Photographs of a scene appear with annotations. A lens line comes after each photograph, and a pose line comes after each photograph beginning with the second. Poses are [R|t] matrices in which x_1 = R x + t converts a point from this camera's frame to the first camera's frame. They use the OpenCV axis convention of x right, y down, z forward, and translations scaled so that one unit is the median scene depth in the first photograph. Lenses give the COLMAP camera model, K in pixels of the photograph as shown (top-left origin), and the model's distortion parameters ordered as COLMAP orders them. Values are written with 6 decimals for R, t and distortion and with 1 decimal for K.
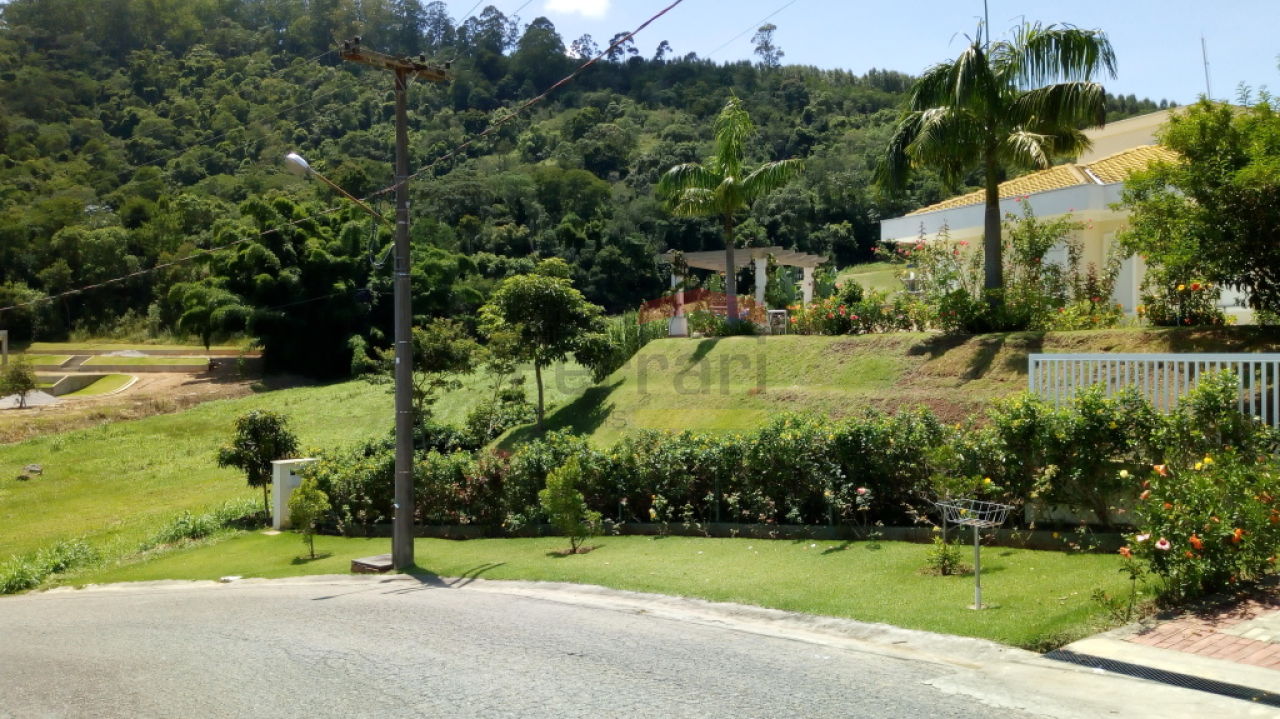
lens RADIAL K [[1006.6, 0, 638.0], [0, 1006.6, 351.5], [0, 0, 1]] dist [0.077318, -0.171647]
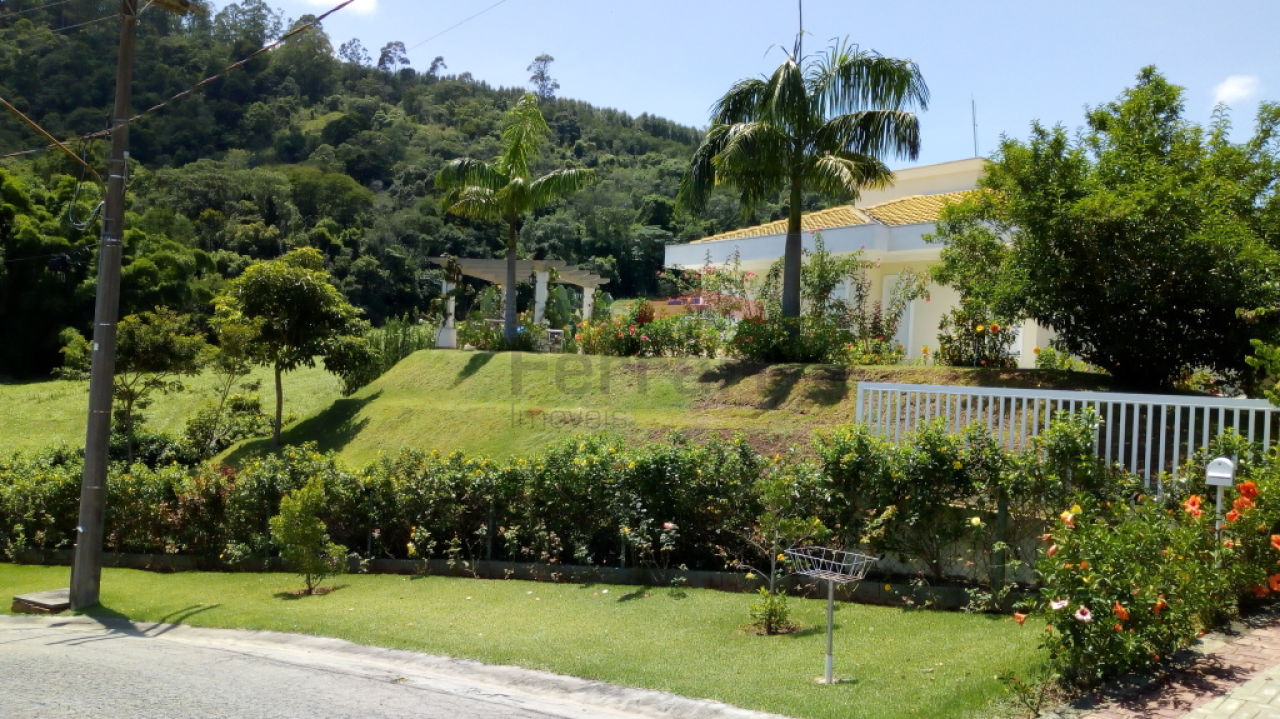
lens RADIAL K [[1006.6, 0, 638.0], [0, 1006.6, 351.5], [0, 0, 1]] dist [0.077318, -0.171647]
pose [[0.968834, 0.070418, 0.237490, -0.012662], [-0.063890, 0.997340, -0.035083, 0.012842], [-0.239328, 0.018817, 0.970756, 0.116296]]
